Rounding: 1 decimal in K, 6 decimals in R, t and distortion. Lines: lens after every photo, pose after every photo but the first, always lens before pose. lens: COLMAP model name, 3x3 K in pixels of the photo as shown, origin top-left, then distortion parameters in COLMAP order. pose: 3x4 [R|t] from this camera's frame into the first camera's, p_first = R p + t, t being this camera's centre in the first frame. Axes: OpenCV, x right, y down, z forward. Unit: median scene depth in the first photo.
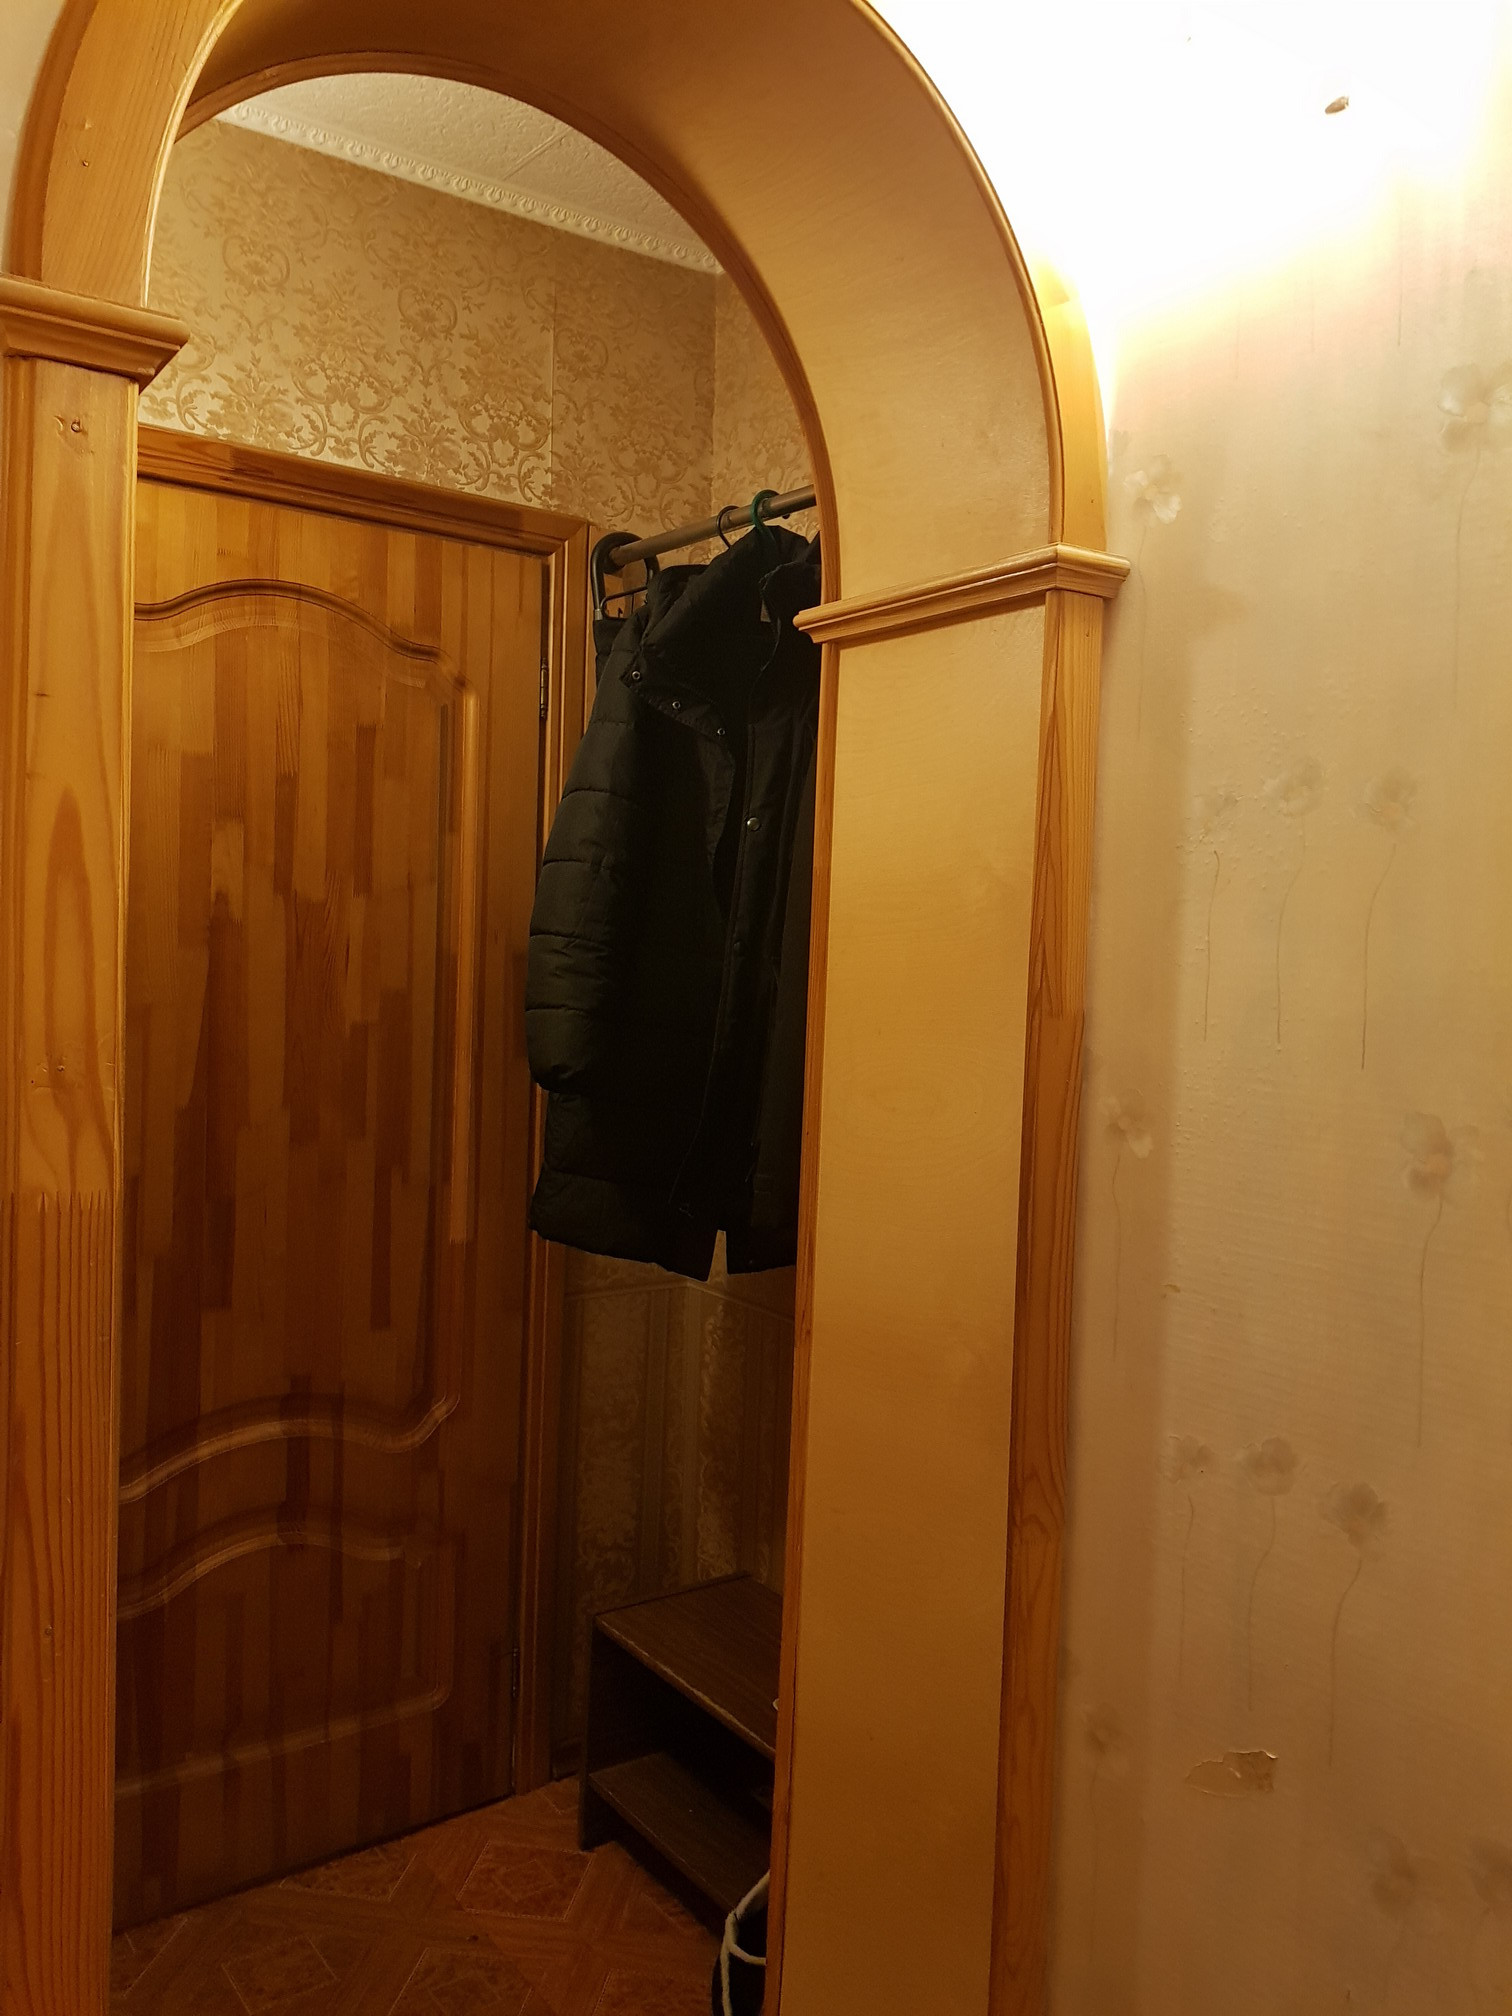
lens RADIAL K [[1552.4, 0, 778.6], [0, 1552.4, 994.3], [0, 0, 1]] dist [0.063831, -0.110573]
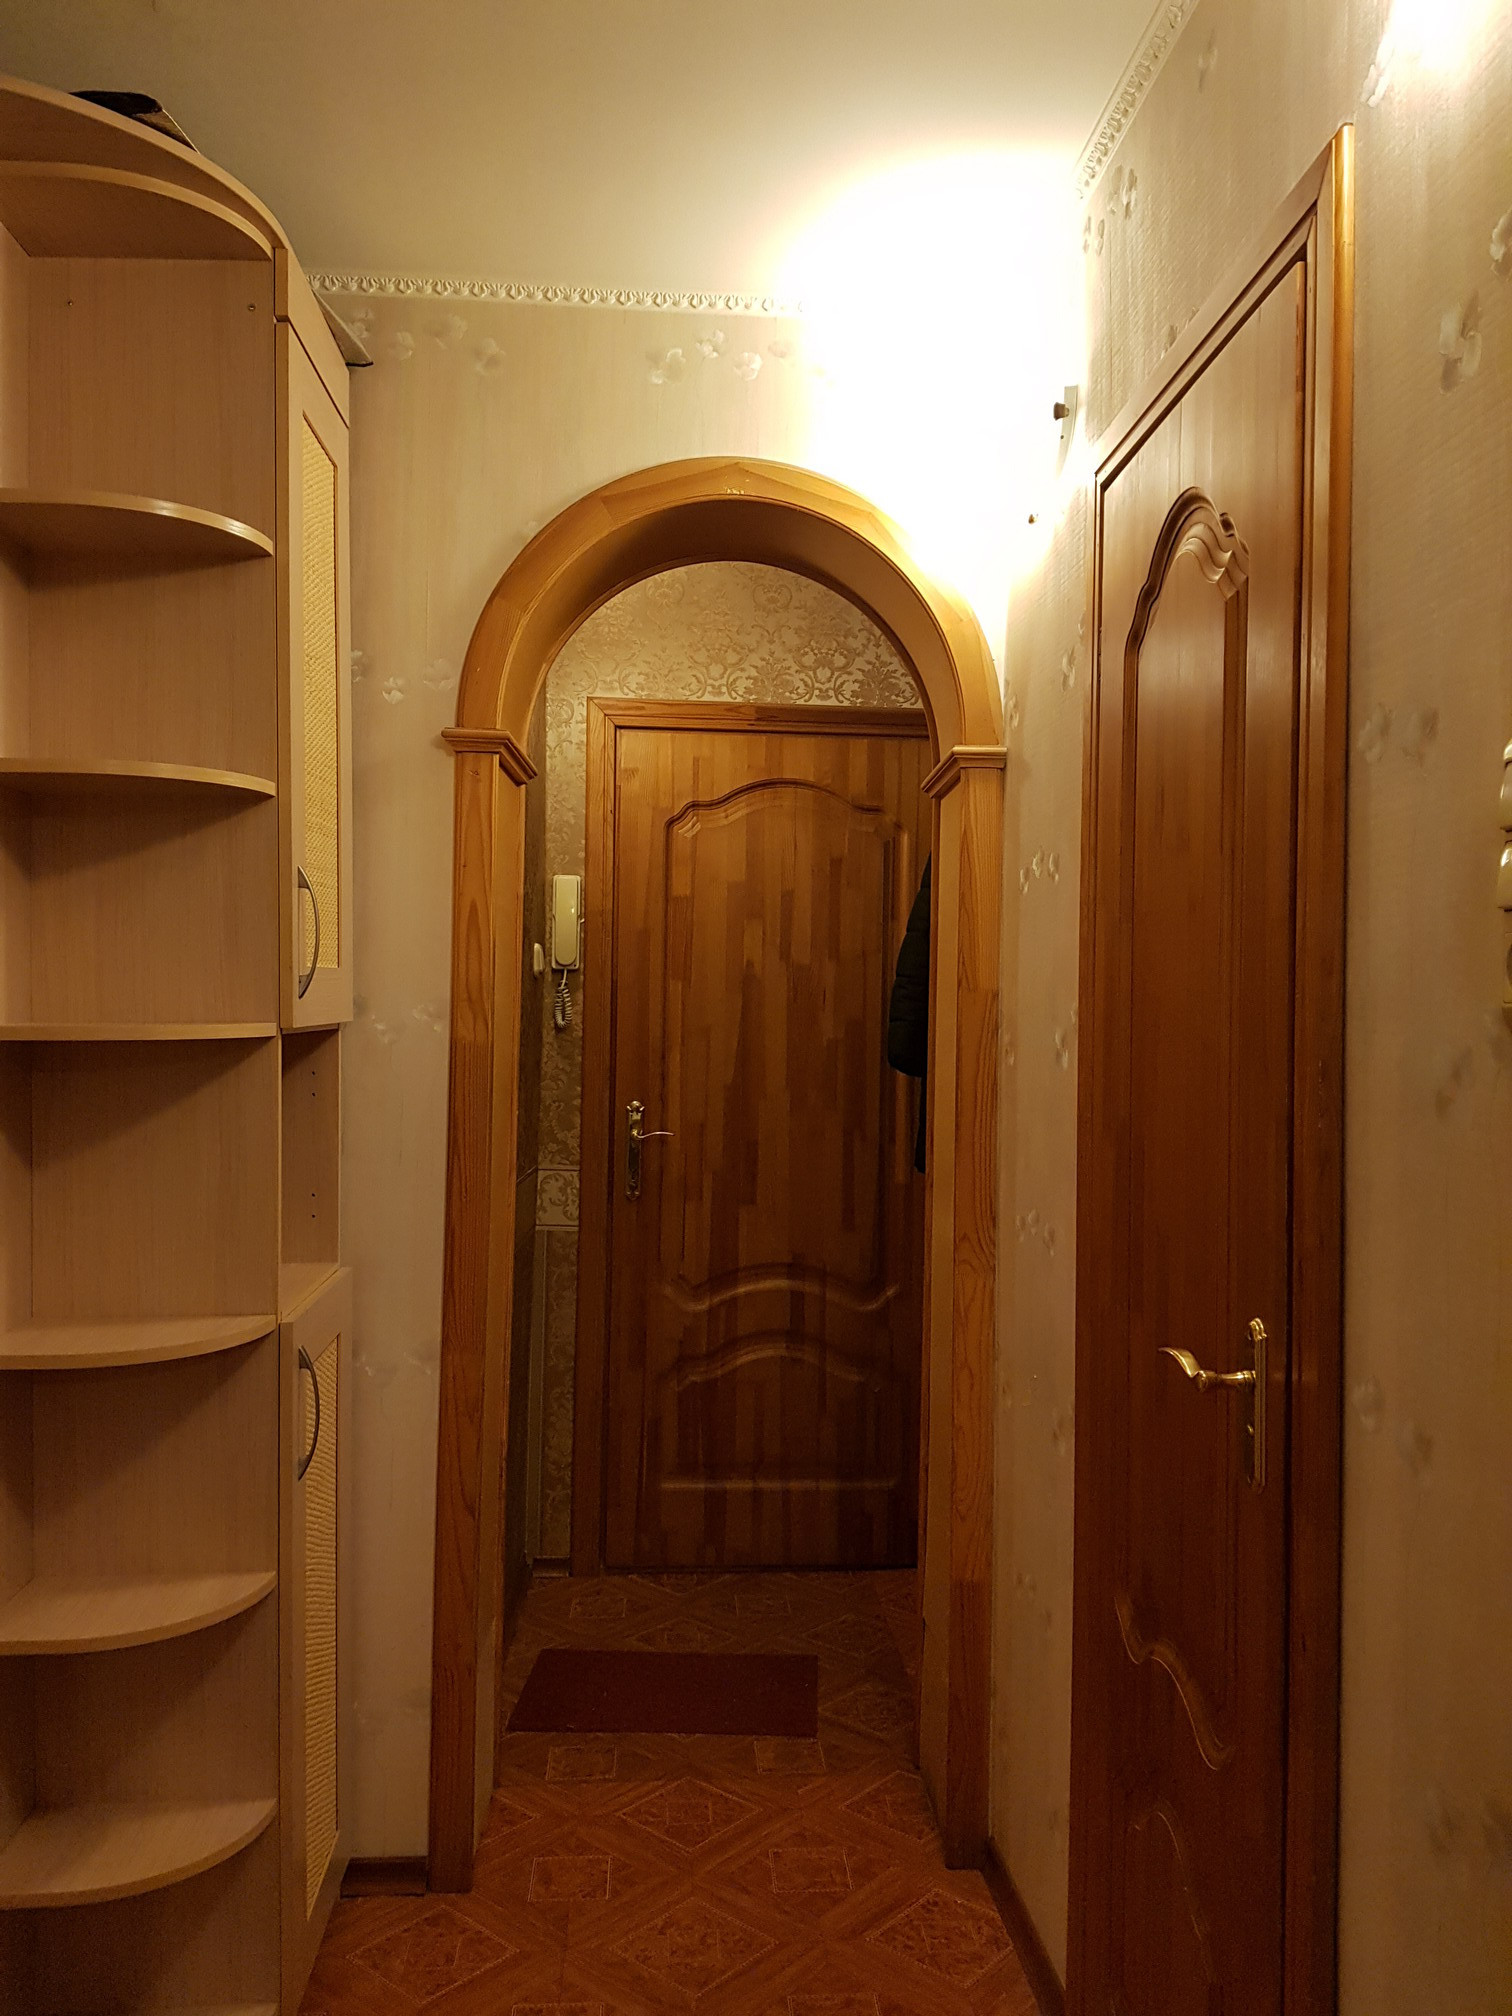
lens RADIAL K [[1552.4, 0, 823.7], [0, 1552.4, 1012.3], [0, 0, 1]] dist [0.063831, -0.110573]
pose [[0.855731, -0.022595, -0.516927, 0.580084], [-0.009007, 0.998244, -0.058544, 0.088241], [0.517343, 0.054754, 0.854025, -0.405084]]
